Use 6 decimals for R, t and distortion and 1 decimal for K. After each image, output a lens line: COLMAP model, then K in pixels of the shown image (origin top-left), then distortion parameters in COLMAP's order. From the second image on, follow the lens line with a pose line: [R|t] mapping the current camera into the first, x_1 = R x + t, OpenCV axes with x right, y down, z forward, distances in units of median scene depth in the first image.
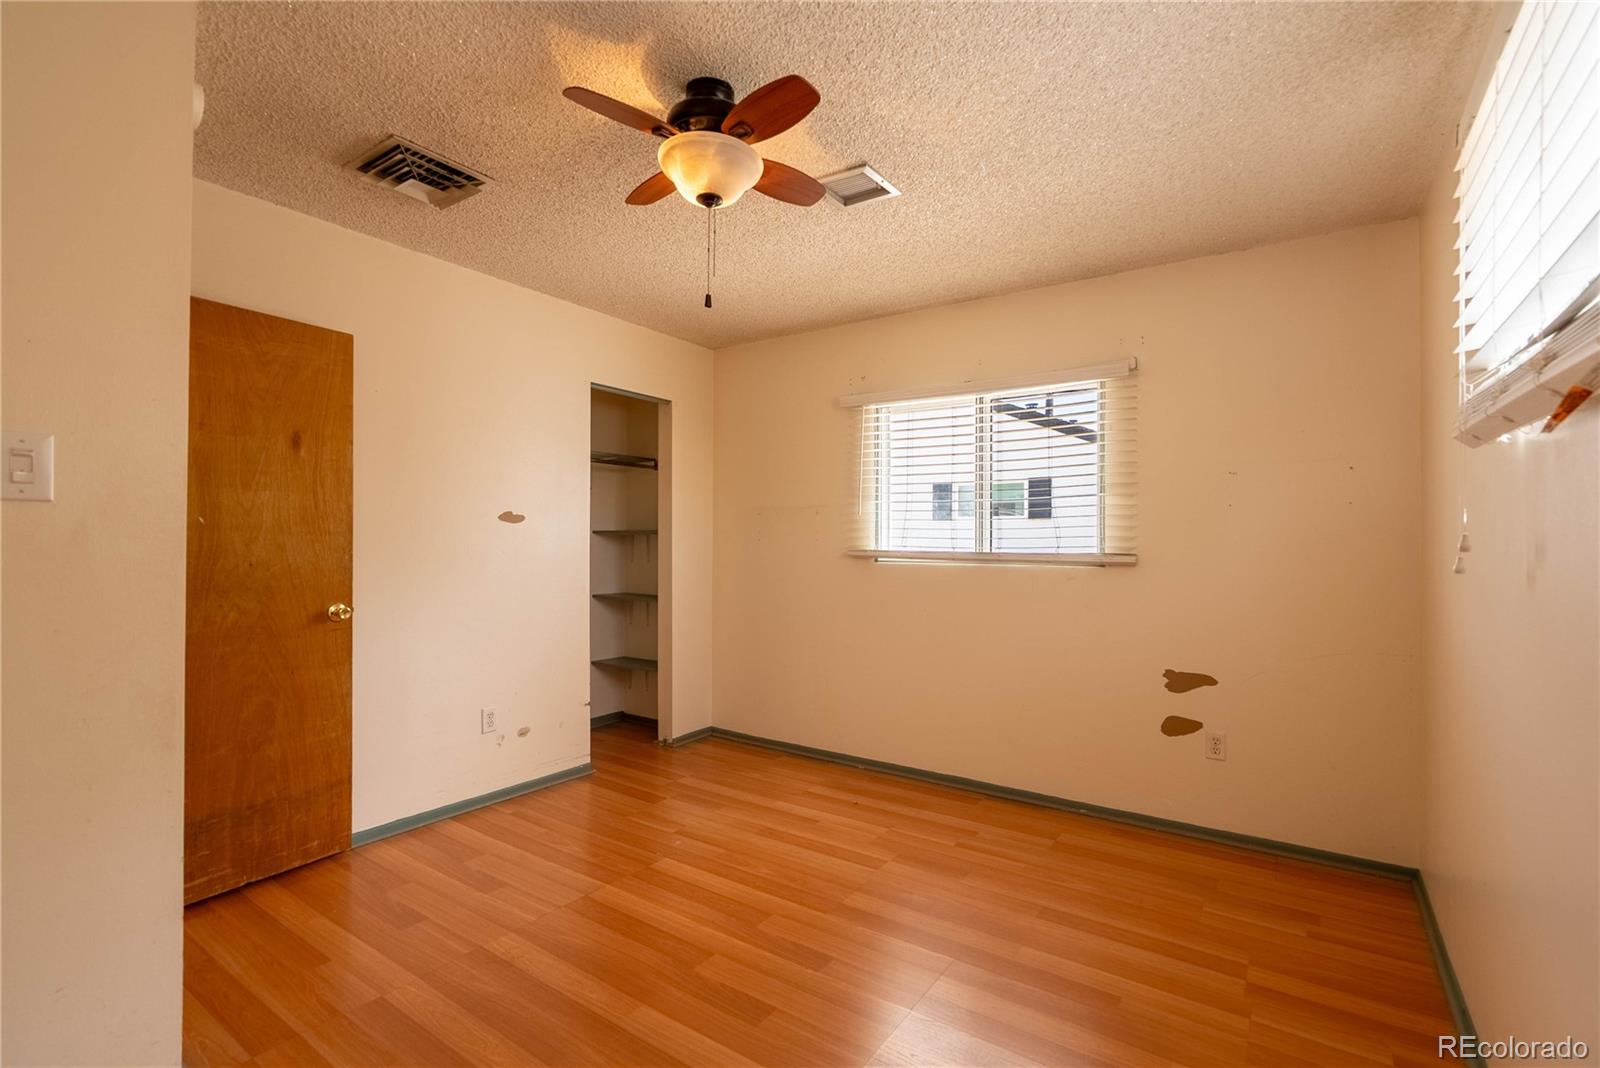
lens RADIAL K [[731.0, 0, 801.0], [0, 731.0, 536.2], [0, 0, 1]] dist [-0.014518, 0.000368]
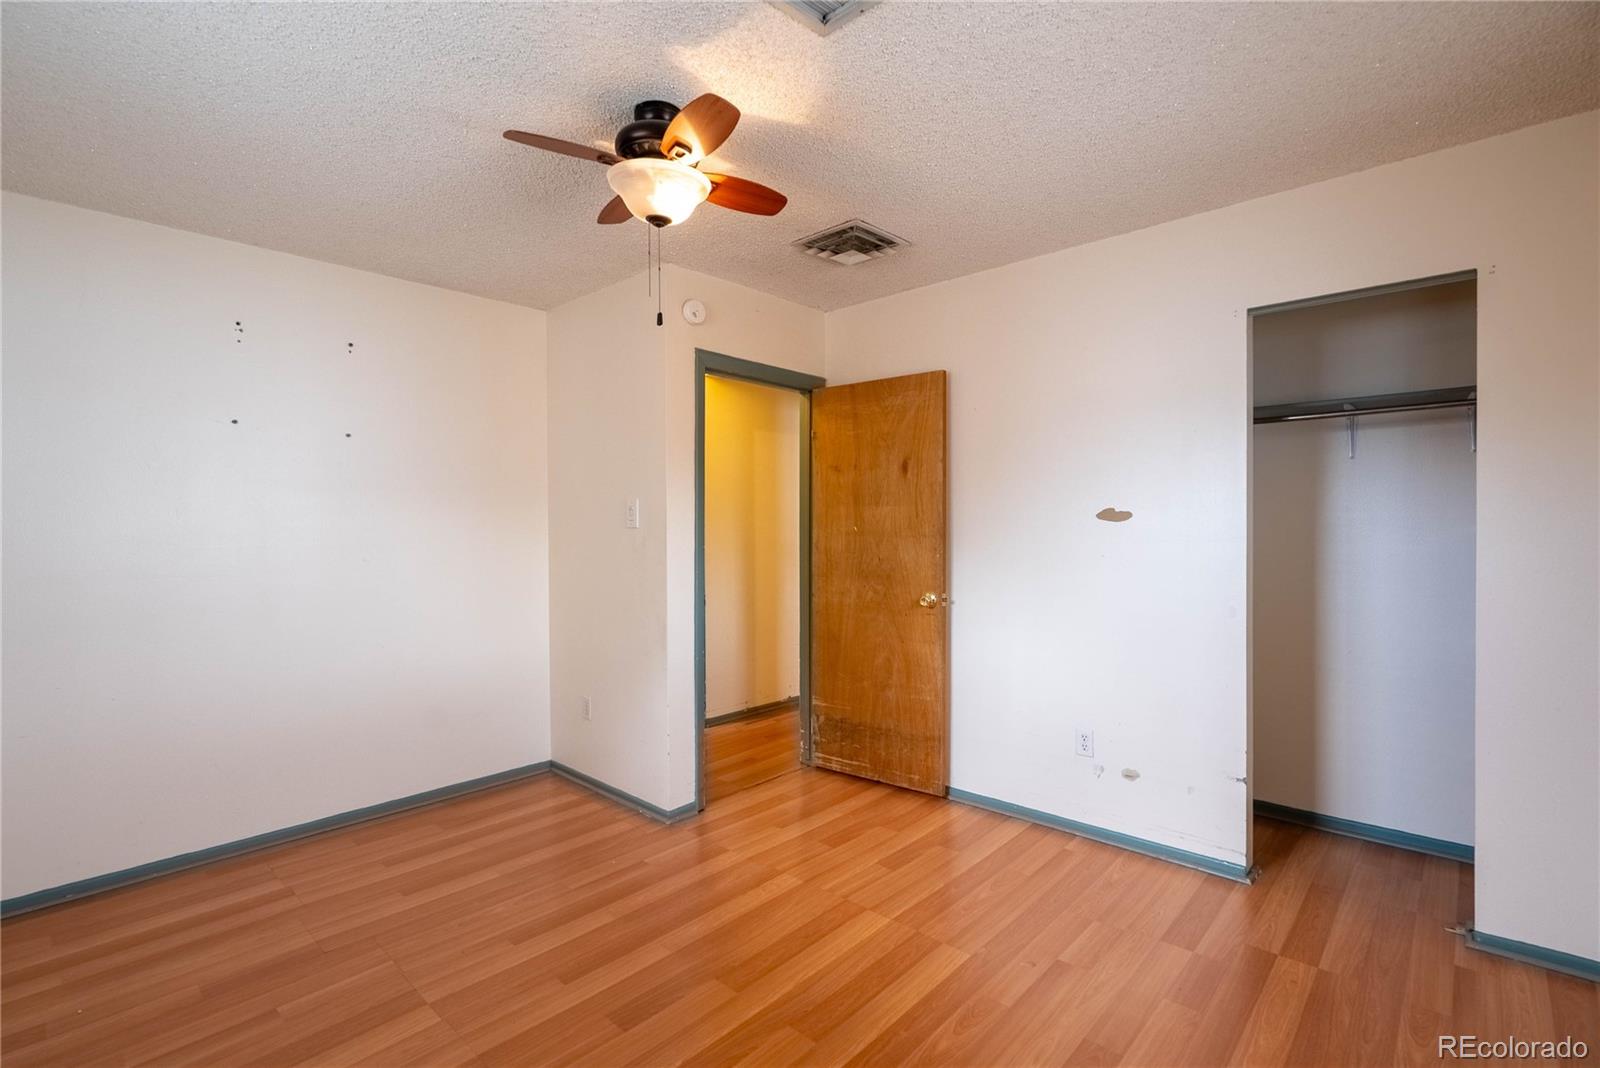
lens RADIAL K [[731.0, 0, 802.3], [0, 731.0, 538.6], [0, 0, 1]] dist [-0.014518, 0.000368]
pose [[-0.148827, 0.007995, -0.988831, 0.642487], [0.014505, 0.999877, 0.005901, -0.011237], [0.988757, -0.013465, -0.148925, 1.003216]]
